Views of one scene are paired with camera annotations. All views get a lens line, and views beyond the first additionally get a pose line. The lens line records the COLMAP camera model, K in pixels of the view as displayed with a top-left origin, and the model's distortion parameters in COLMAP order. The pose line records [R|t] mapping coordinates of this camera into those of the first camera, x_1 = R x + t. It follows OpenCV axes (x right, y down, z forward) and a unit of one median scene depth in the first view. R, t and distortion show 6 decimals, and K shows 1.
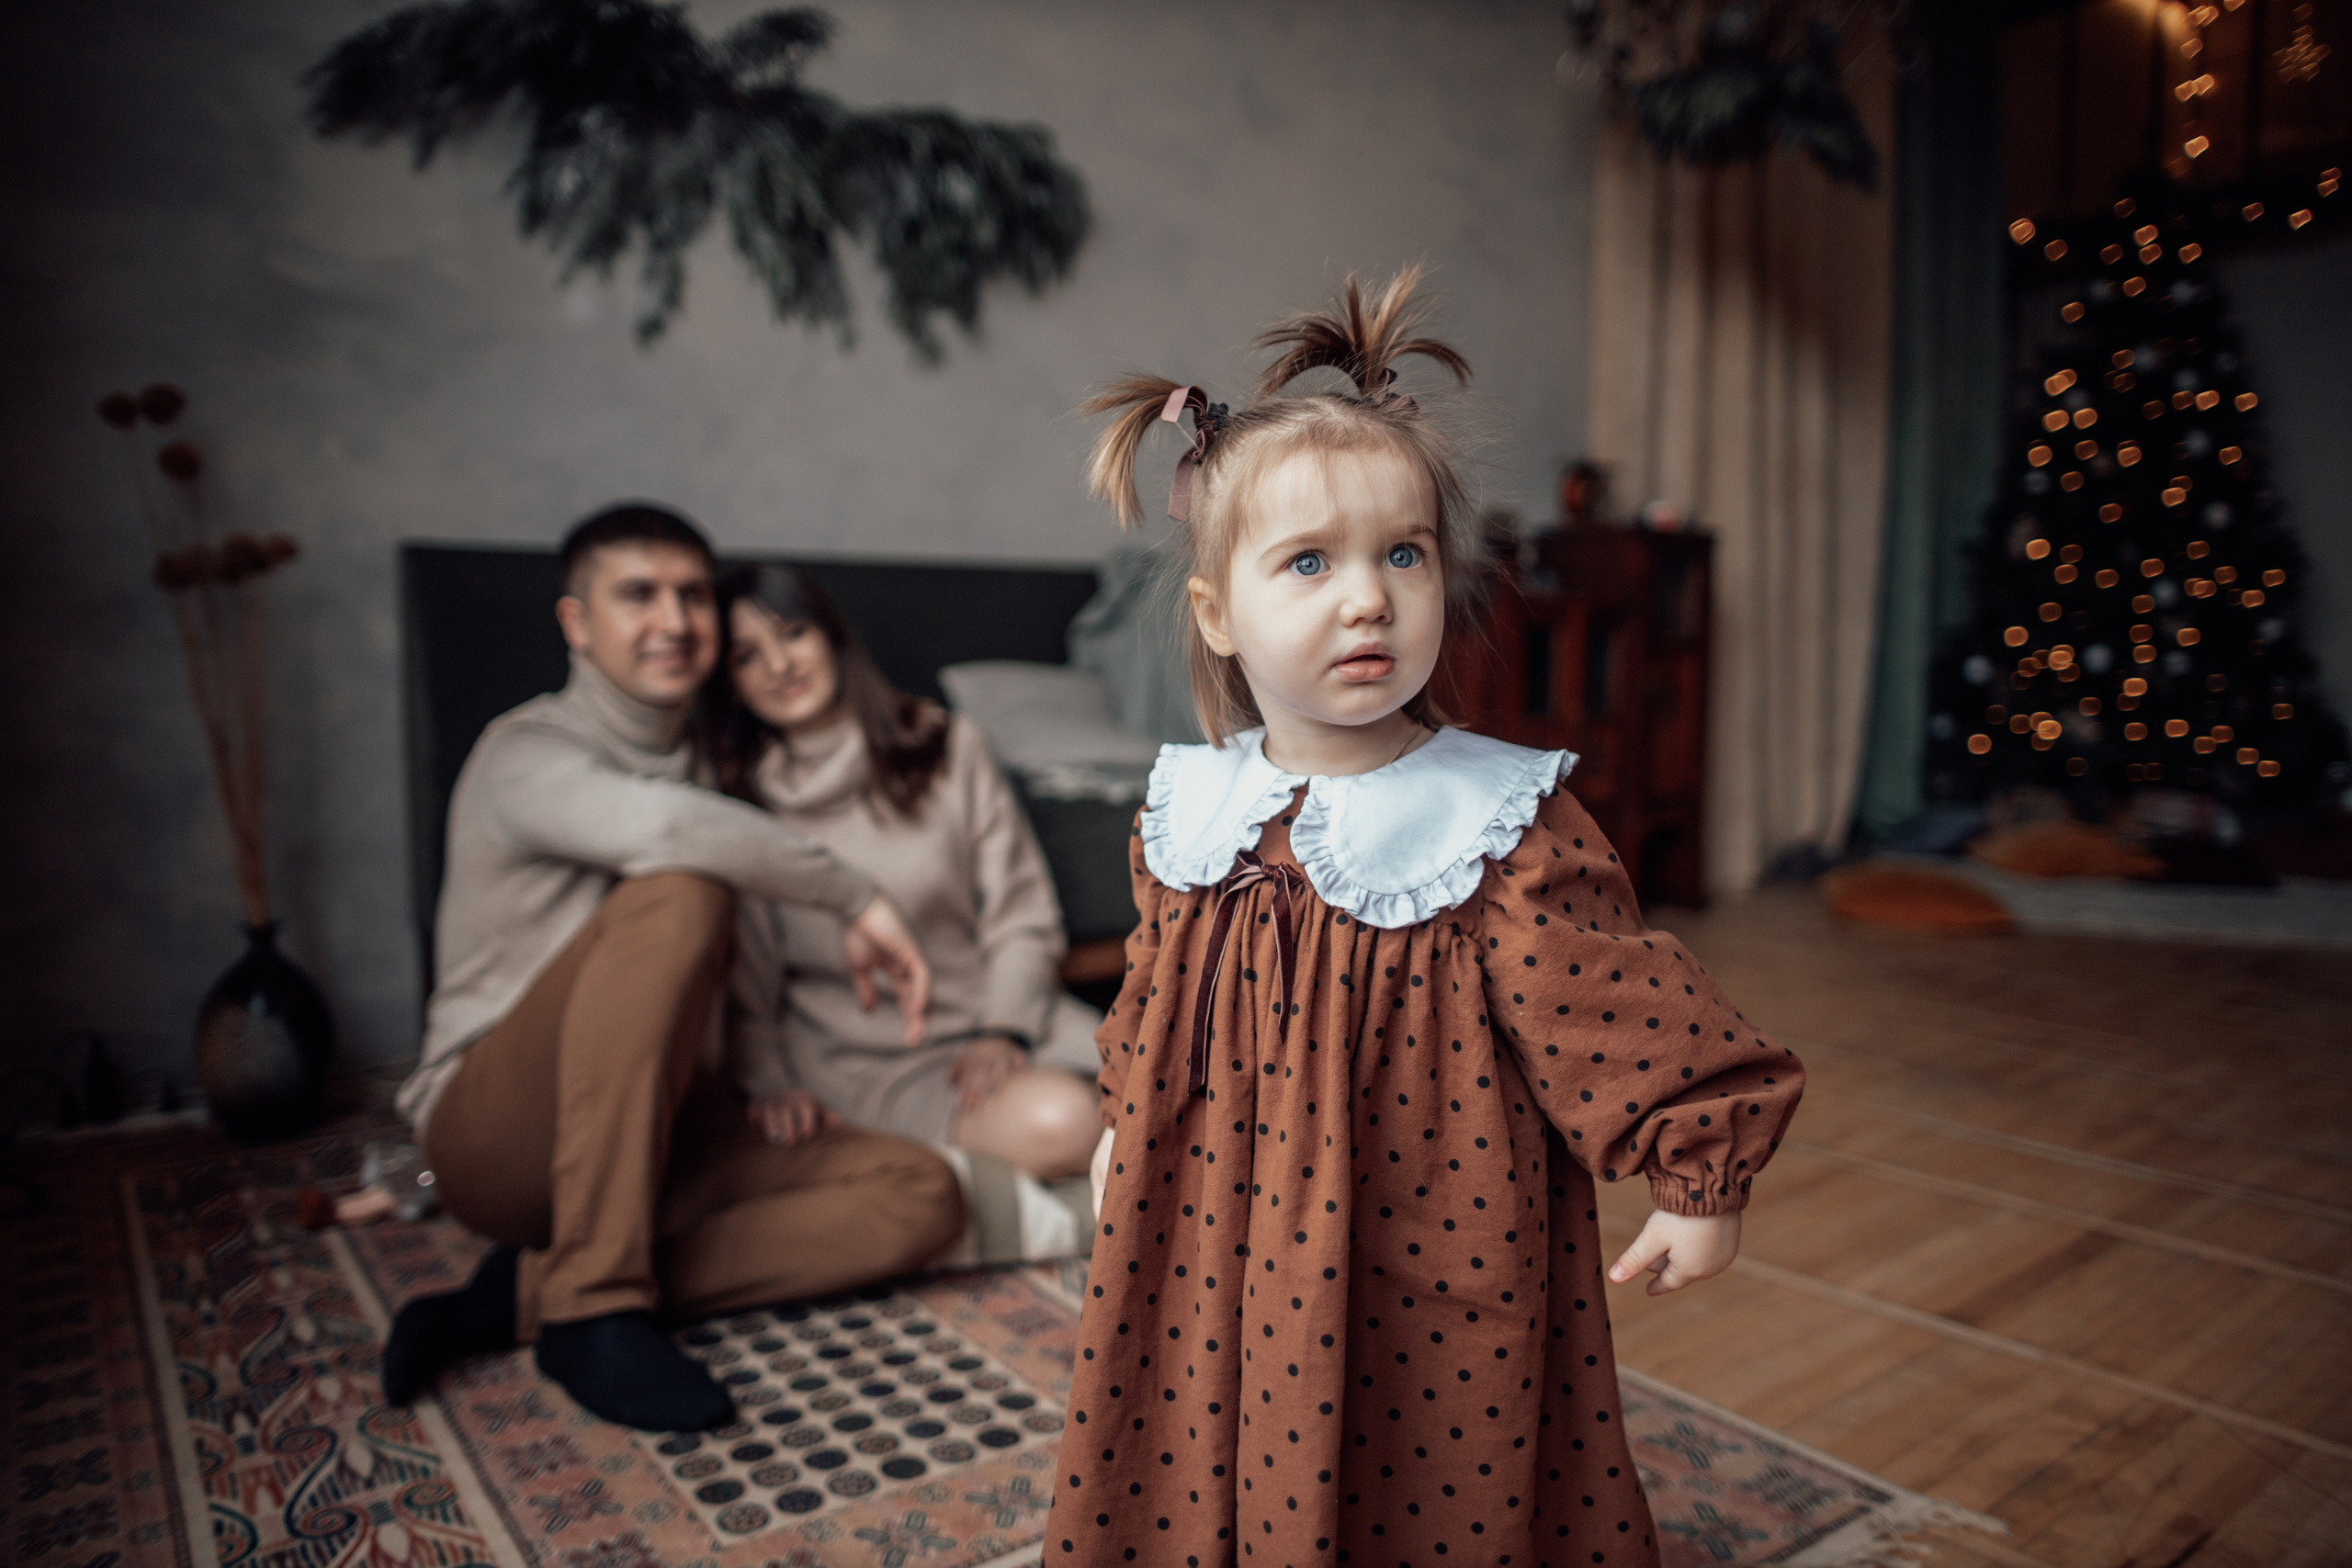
lens RADIAL K [[1612.5, 0, 1176.0], [0, 1612.5, 784.0], [0, 0, 1]] dist [-0.063243, 0.059053]
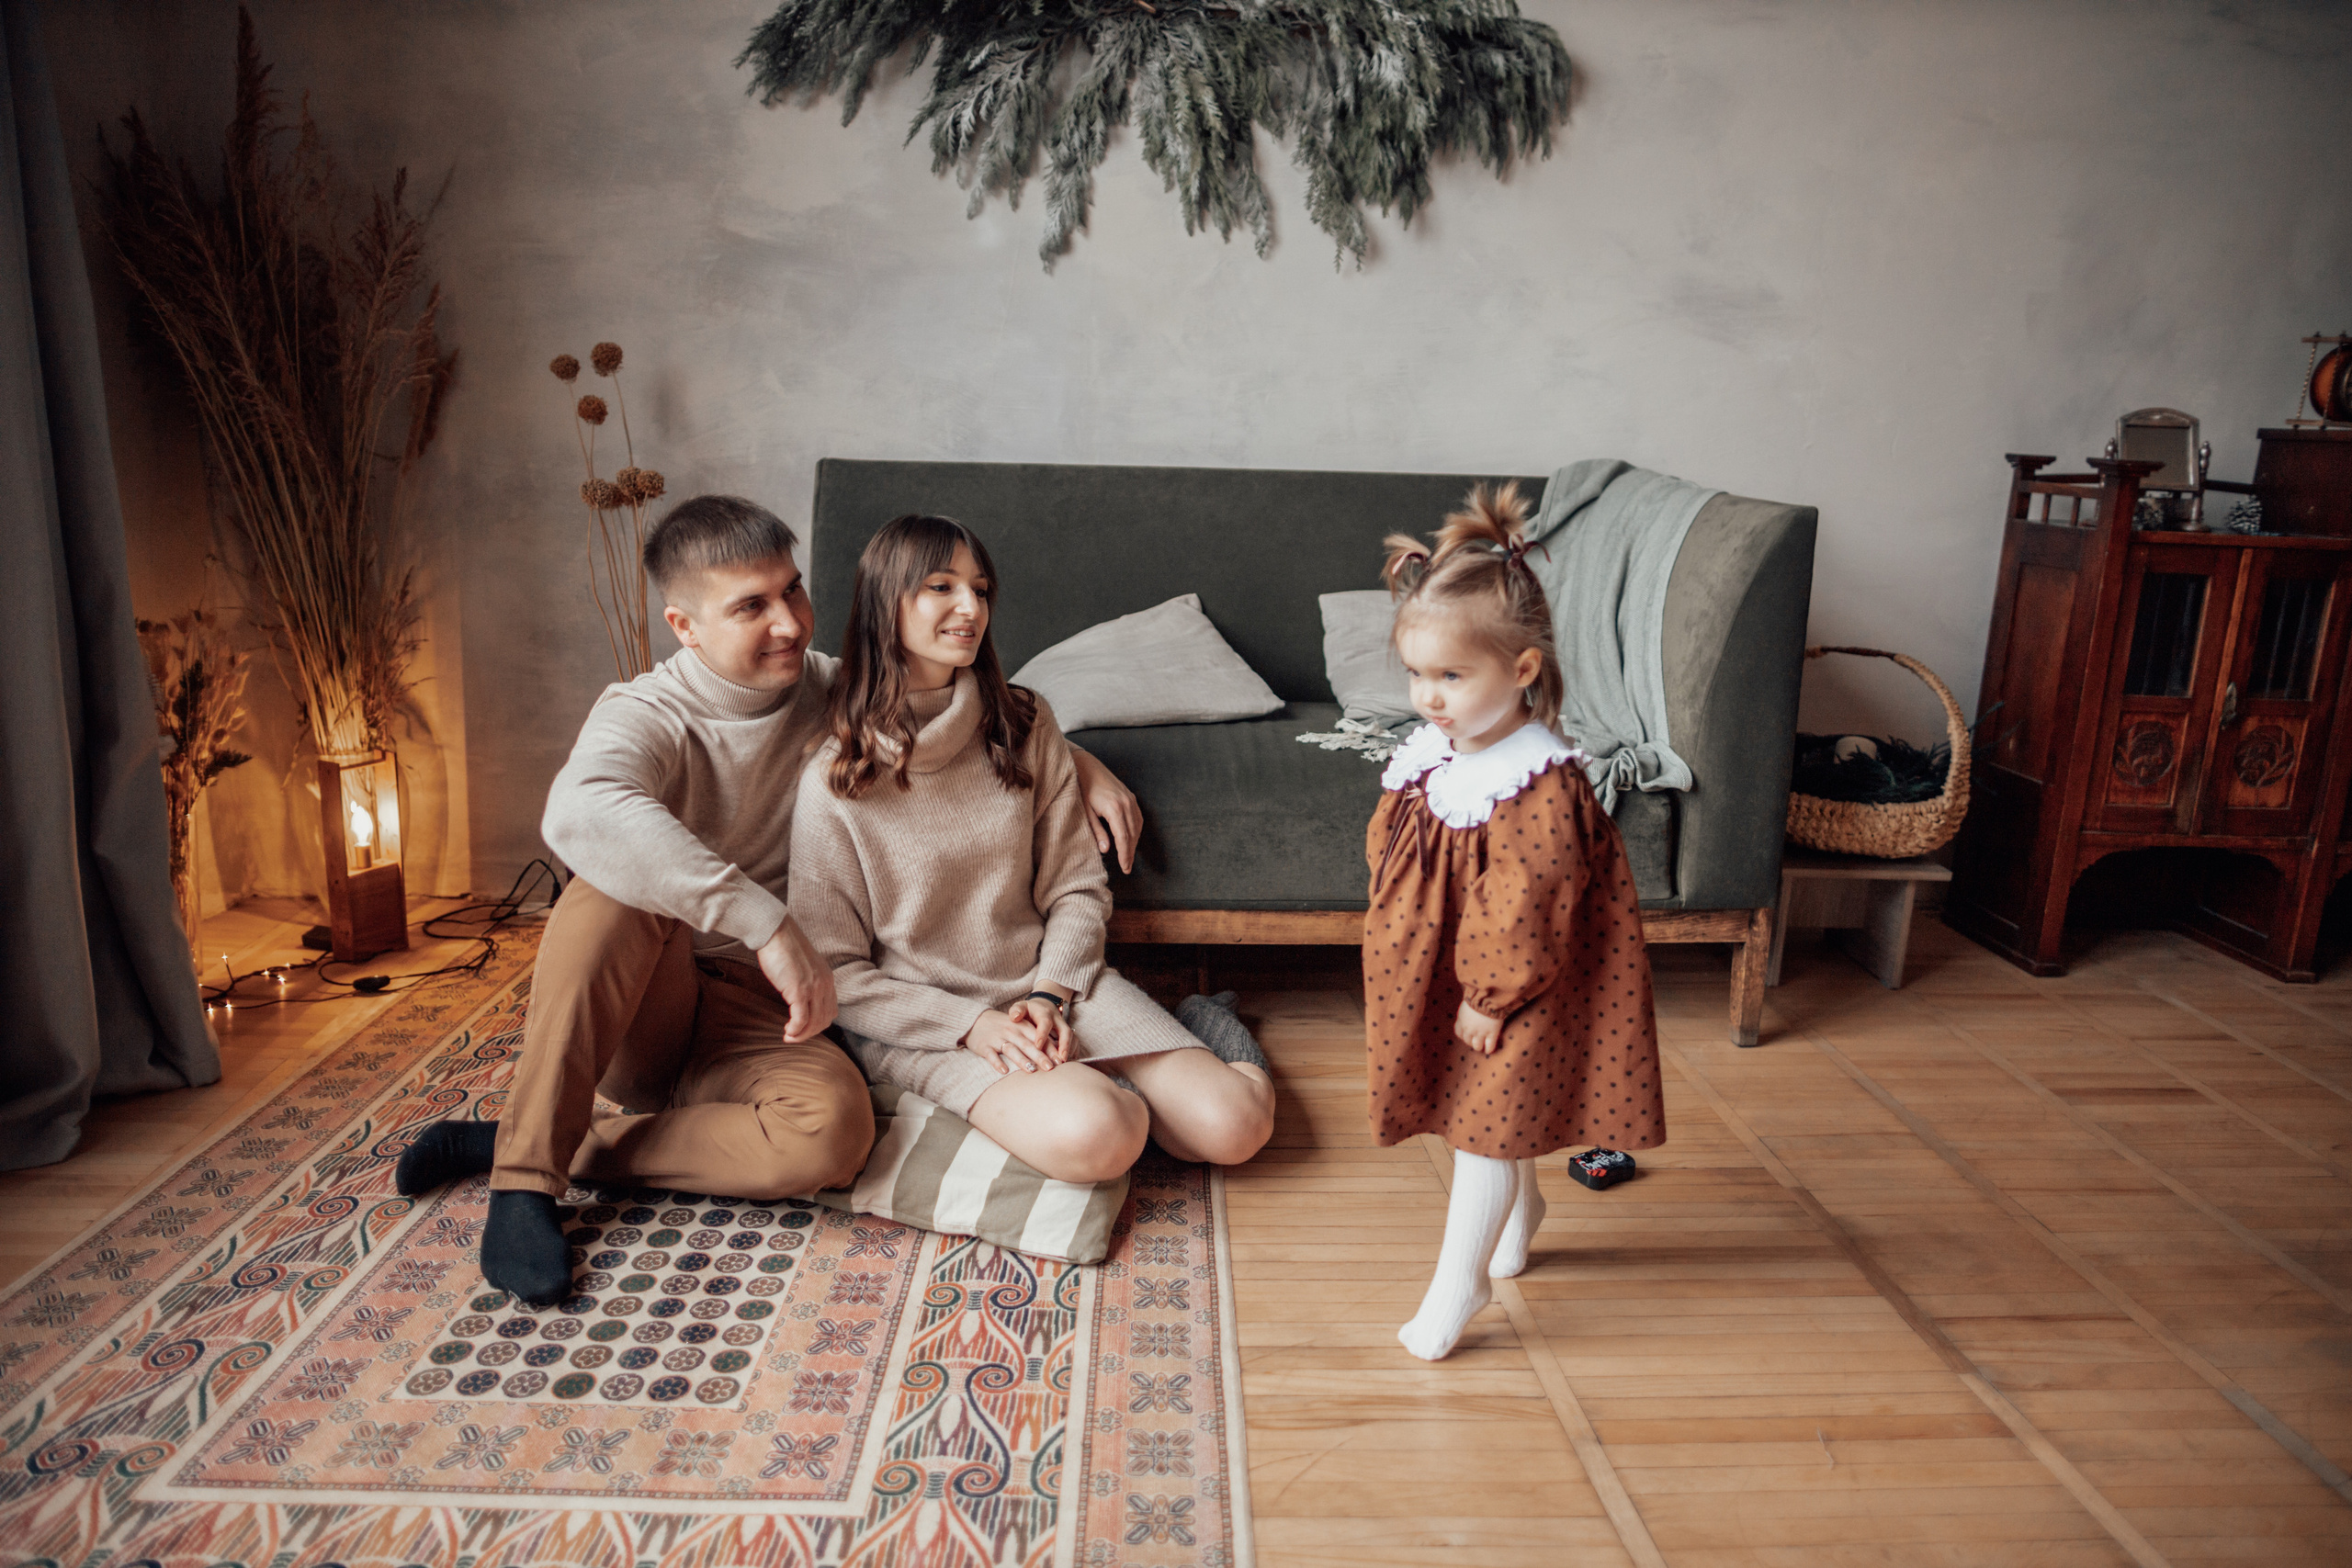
lens RADIAL K [[1609.3, 0, 1176.0], [0, 1609.3, 784.0], [0, 0, 1]] dist [-0.056799, 0.054816]
pose [[0.814610, 0.148477, -0.560683, 0.622693], [-0.077377, 0.985858, 0.148649, -0.169538], [0.574825, -0.077707, 0.814579, 0.275244]]
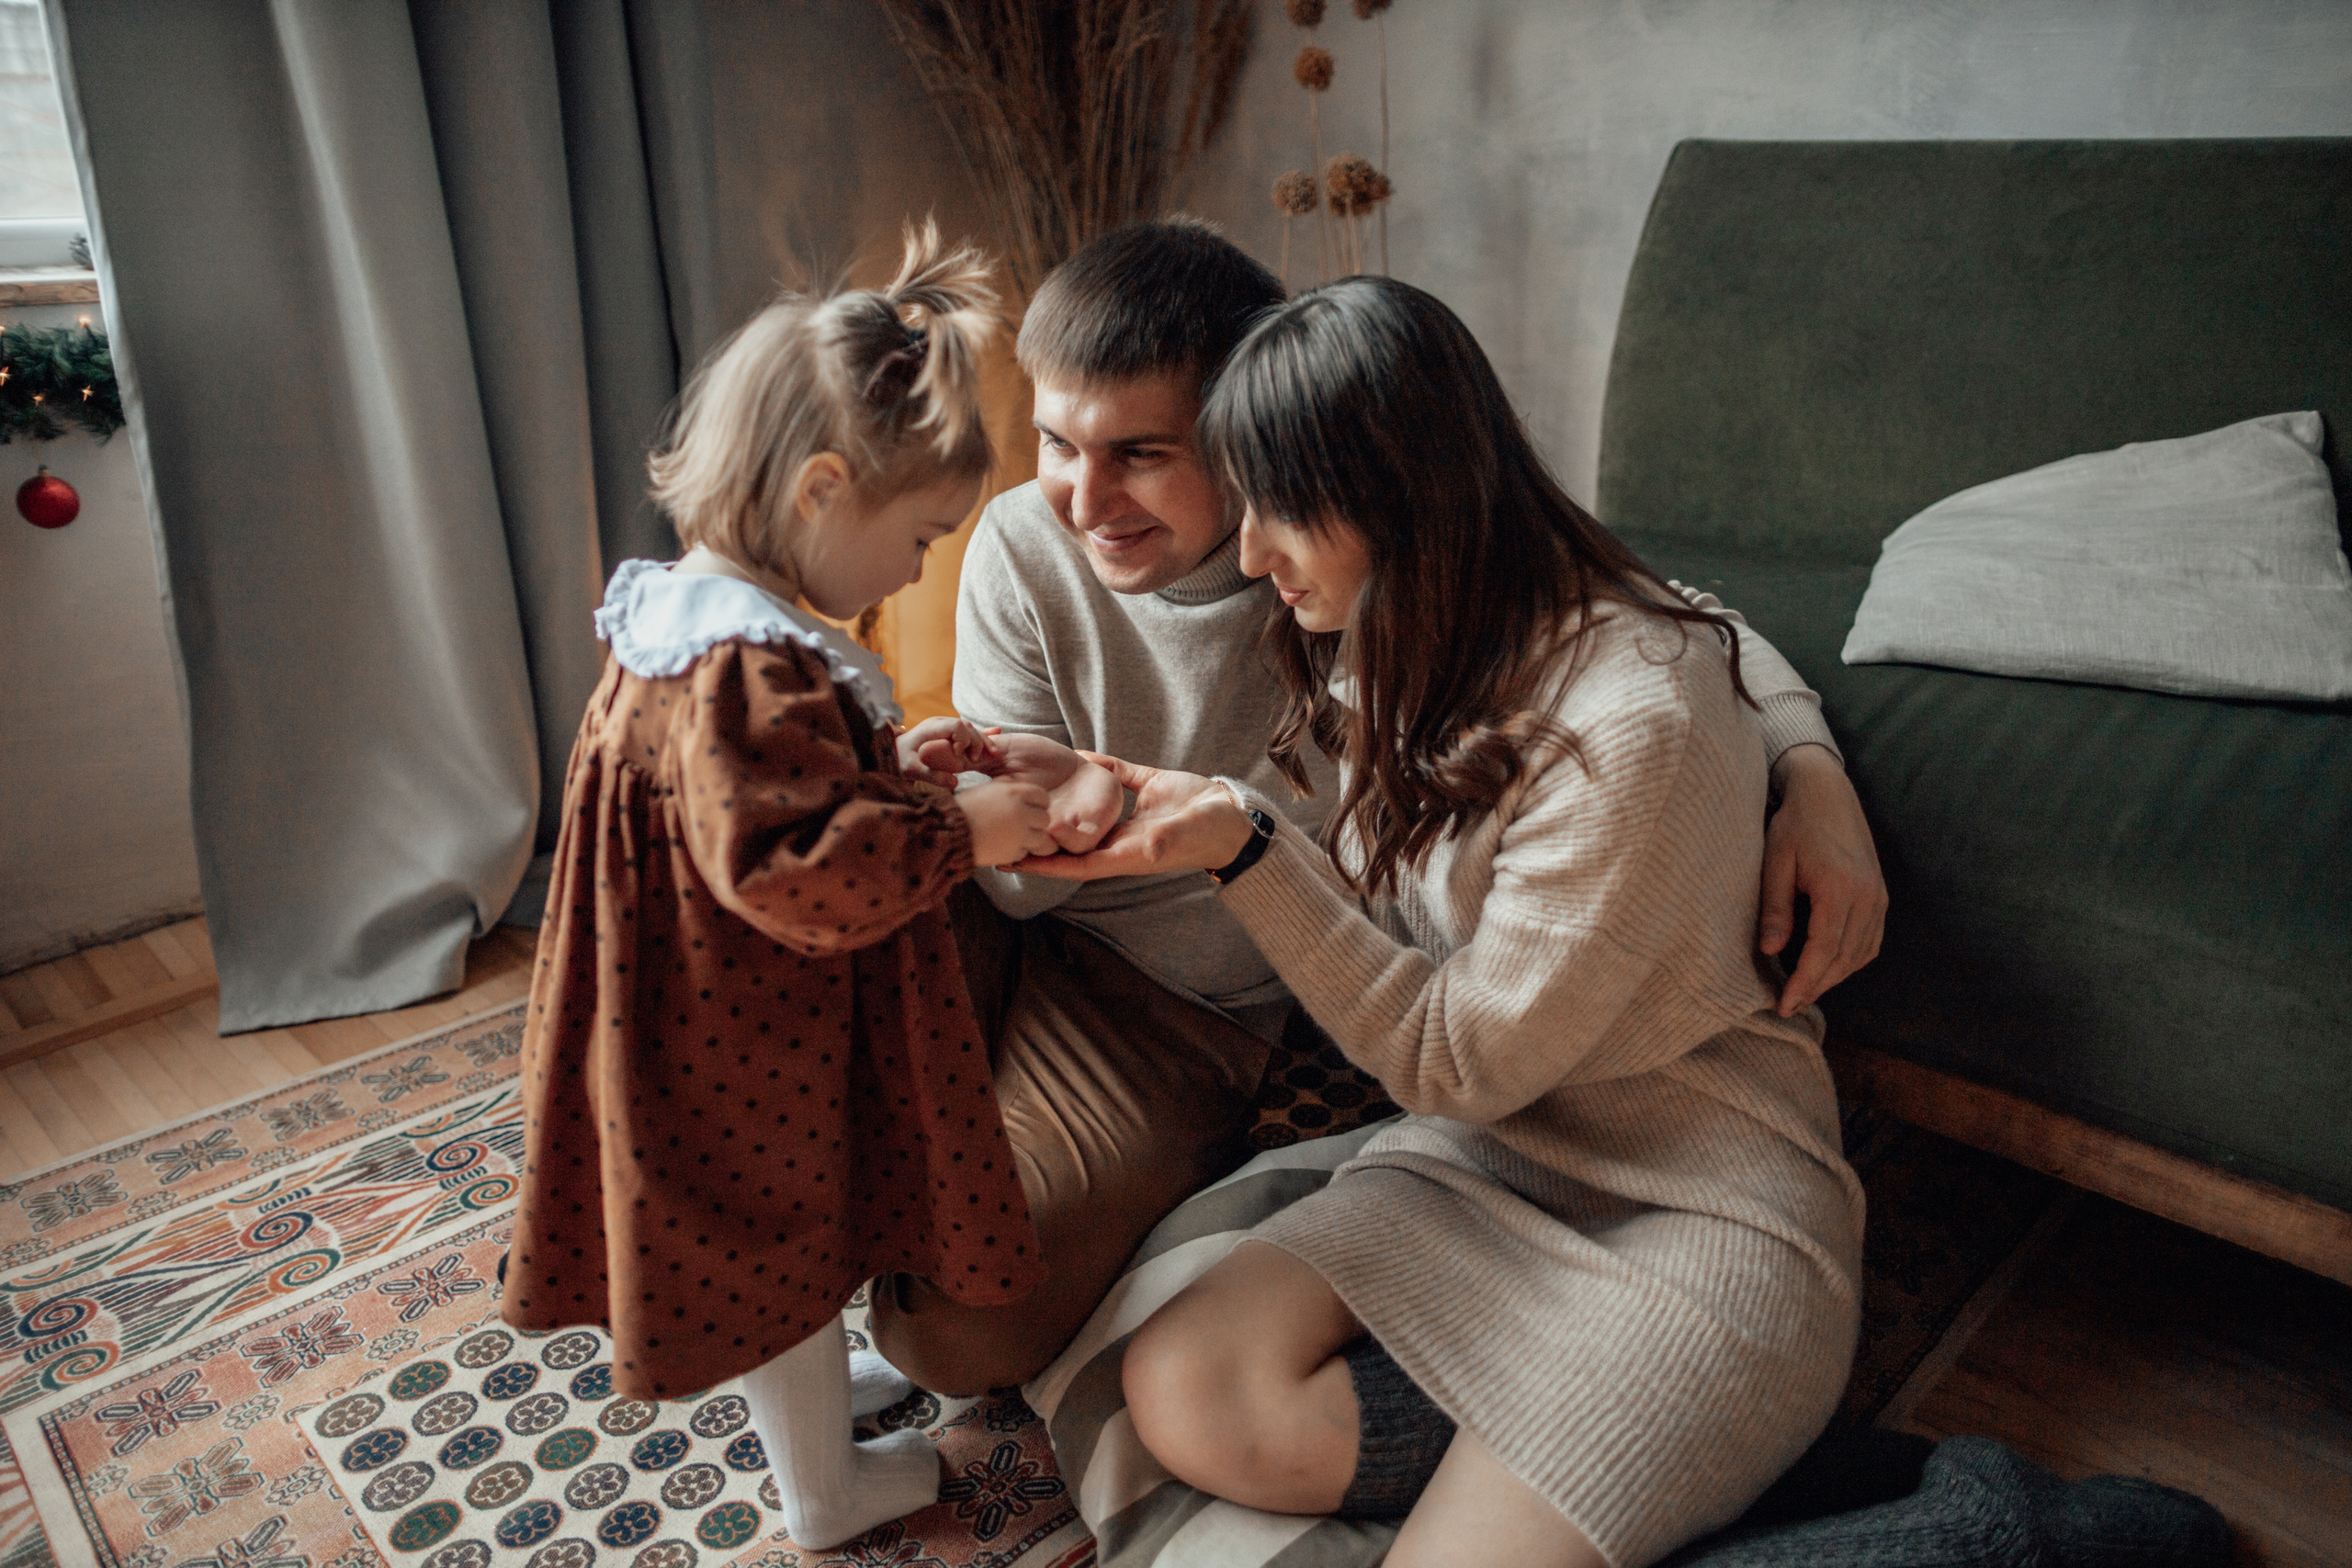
lens RADIAL K [[1612.5, 0, 1176.0], [0, 1612.5, 784.0], [0, 0, 1]] dist [-0.063243, 0.059053]
pose [[0.143578, 0.370266, -0.917763, 0.384462], [-0.076738, 0.928744, 0.362691, -0.189793], [0.986659, 0.018353, 0.161760, 0.996552]]
